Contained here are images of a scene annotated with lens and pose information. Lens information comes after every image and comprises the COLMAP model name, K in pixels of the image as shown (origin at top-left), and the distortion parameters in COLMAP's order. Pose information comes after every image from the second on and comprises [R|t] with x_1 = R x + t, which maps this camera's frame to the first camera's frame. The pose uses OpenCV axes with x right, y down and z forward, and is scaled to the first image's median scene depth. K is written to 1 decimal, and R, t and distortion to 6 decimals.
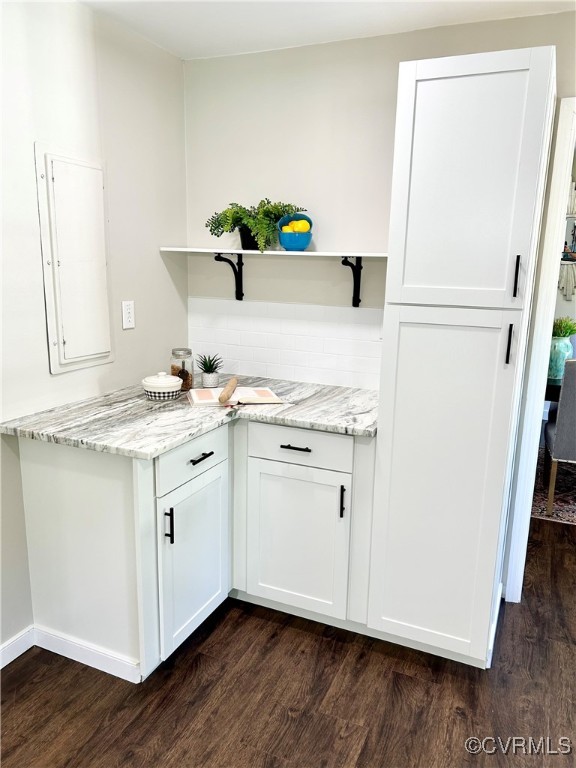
lens RADIAL K [[575.8, 0, 288.0], [0, 575.8, 384.0], [0, 0, 1]] dist [-0.003853, -0.004182]
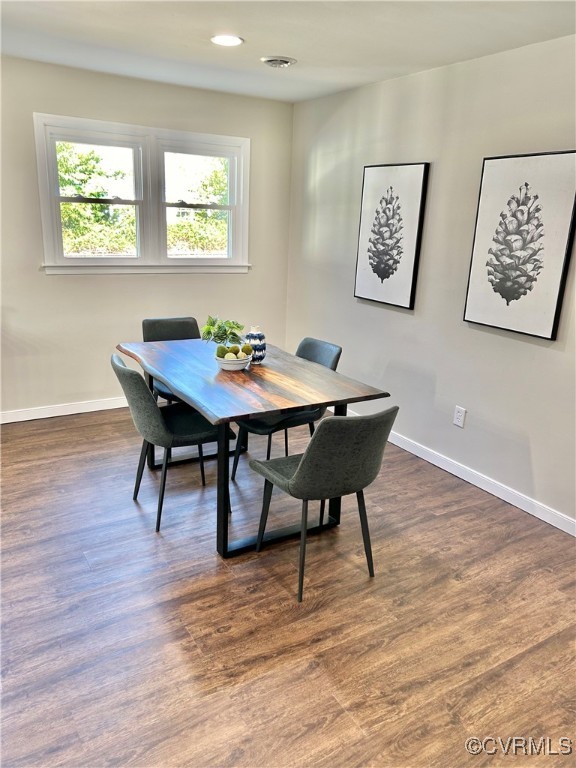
lens RADIAL K [[575.8, 0, 288.0], [0, 575.8, 384.0], [0, 0, 1]] dist [-0.003853, -0.004182]
pose [[-0.823124, -0.209008, 0.527999, -0.337447], [0.071230, 0.884456, 0.461155, -0.713152], [-0.563377, 0.417197, -0.713129, 3.129529]]
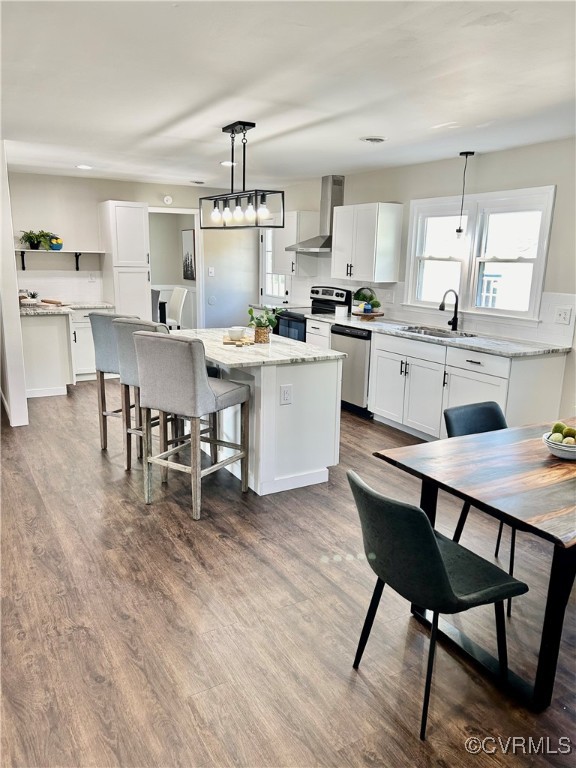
lens RADIAL K [[575.8, 0, 288.0], [0, 575.8, 384.0], [0, 0, 1]] dist [-0.003853, -0.004182]
pose [[0.574868, -0.186851, 0.796626, -1.533513], [0.162386, 0.980265, 0.112741, 0.238830], [-0.801971, 0.064550, 0.593865, -1.338006]]
